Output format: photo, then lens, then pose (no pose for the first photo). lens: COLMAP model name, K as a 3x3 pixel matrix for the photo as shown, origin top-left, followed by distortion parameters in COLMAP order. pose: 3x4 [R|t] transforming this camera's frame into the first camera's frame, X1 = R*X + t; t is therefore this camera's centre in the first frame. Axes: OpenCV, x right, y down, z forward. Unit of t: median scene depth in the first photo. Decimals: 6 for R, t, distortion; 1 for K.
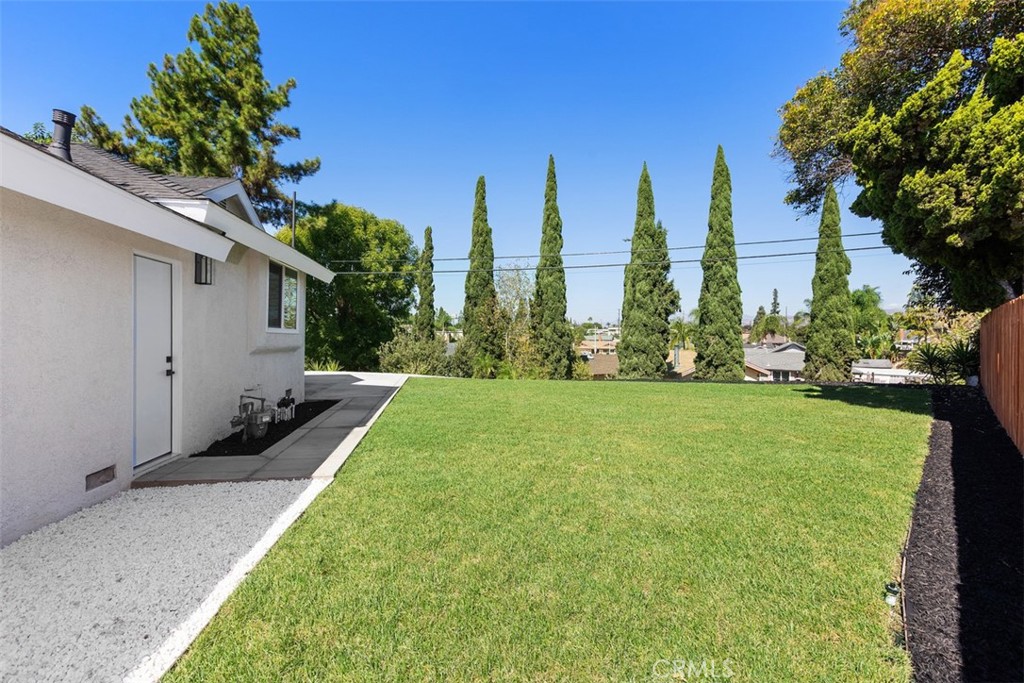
lens RADIAL K [[460.5, 0, 513.4], [0, 460.5, 325.7], [0, 0, 1]] dist [0.001001, -0.000784]
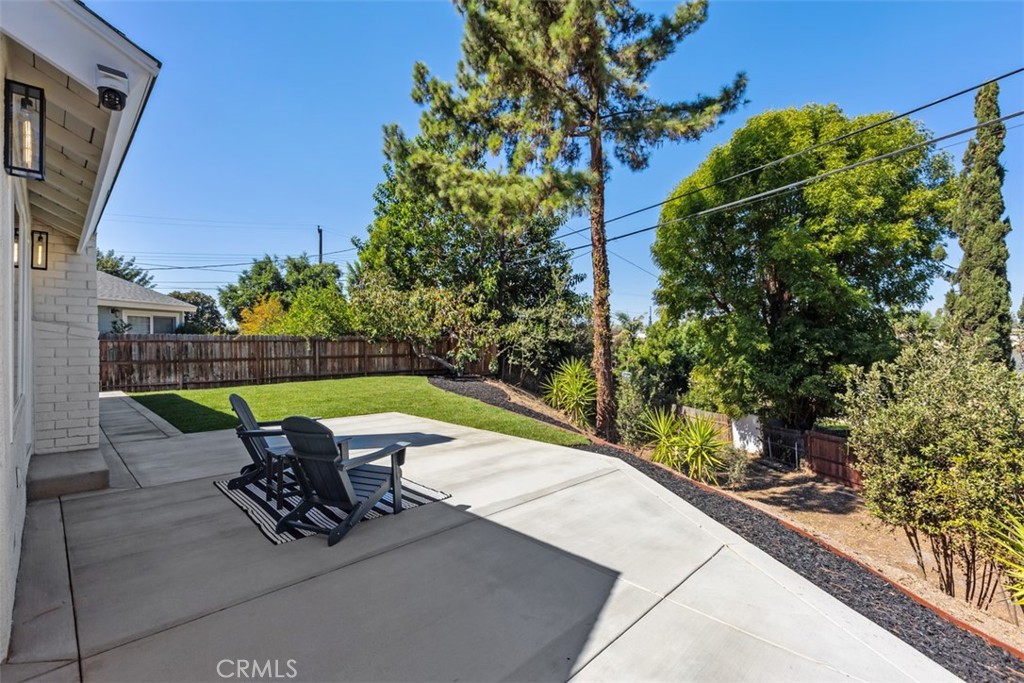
lens RADIAL K [[460.5, 0, 509.3], [0, 460.5, 340.0], [0, 0, 1]] dist [0.001001, -0.000784]
pose [[0.598725, -0.005014, -0.800939, -0.116535], [0.020183, 0.999757, 0.008828, 0.007945], [0.800701, -0.021451, 0.598681, 0.416410]]
